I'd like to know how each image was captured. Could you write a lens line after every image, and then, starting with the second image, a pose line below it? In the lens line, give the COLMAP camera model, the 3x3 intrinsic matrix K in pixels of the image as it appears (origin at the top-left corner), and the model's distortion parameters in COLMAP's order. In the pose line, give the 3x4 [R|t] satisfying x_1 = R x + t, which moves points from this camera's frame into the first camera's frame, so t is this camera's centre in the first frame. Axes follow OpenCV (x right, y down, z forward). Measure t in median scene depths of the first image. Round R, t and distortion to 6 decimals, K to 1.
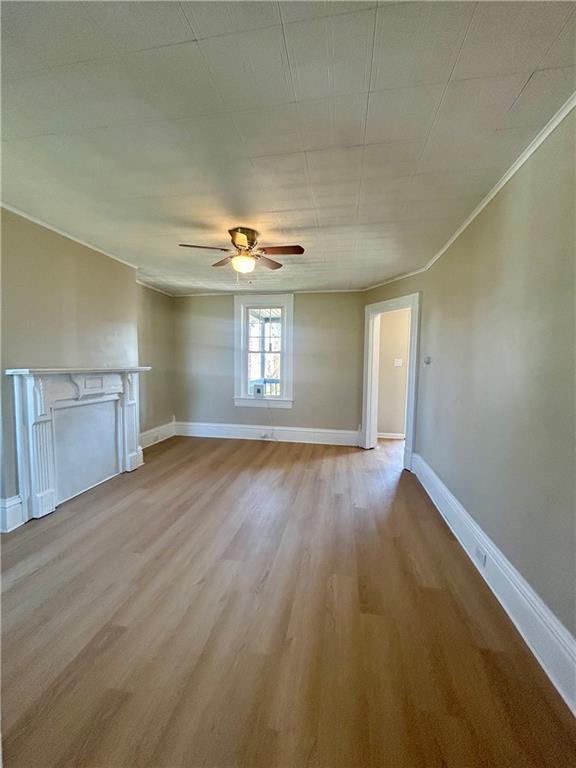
lens RADIAL K [[309.6, 0, 288.0], [0, 309.6, 384.0], [0, 0, 1]] dist [-0.000224, 0.000191]
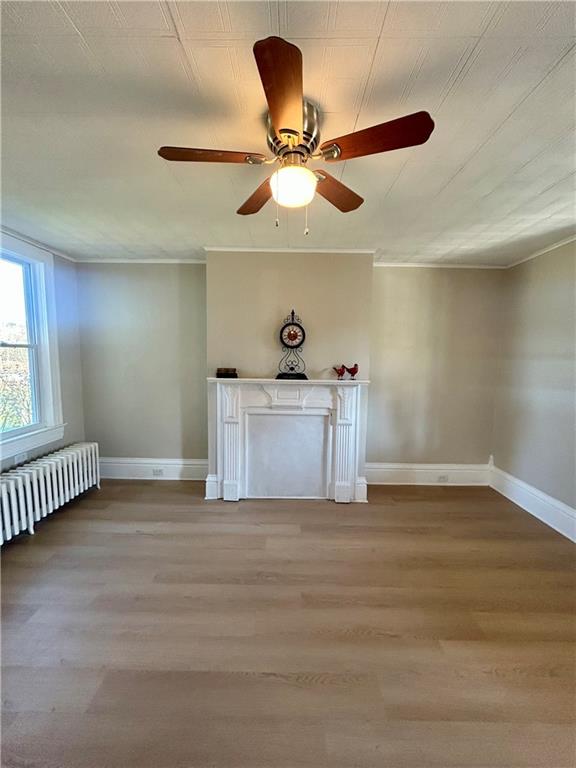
lens RADIAL K [[309.6, 0, 288.0], [0, 309.6, 384.0], [0, 0, 1]] dist [-0.000224, 0.000191]
pose [[0.167525, 0.087313, -0.981994, 0.286111], [-0.081770, 0.993869, 0.074419, -0.095562], [0.982471, 0.067831, 0.173638, 0.736811]]
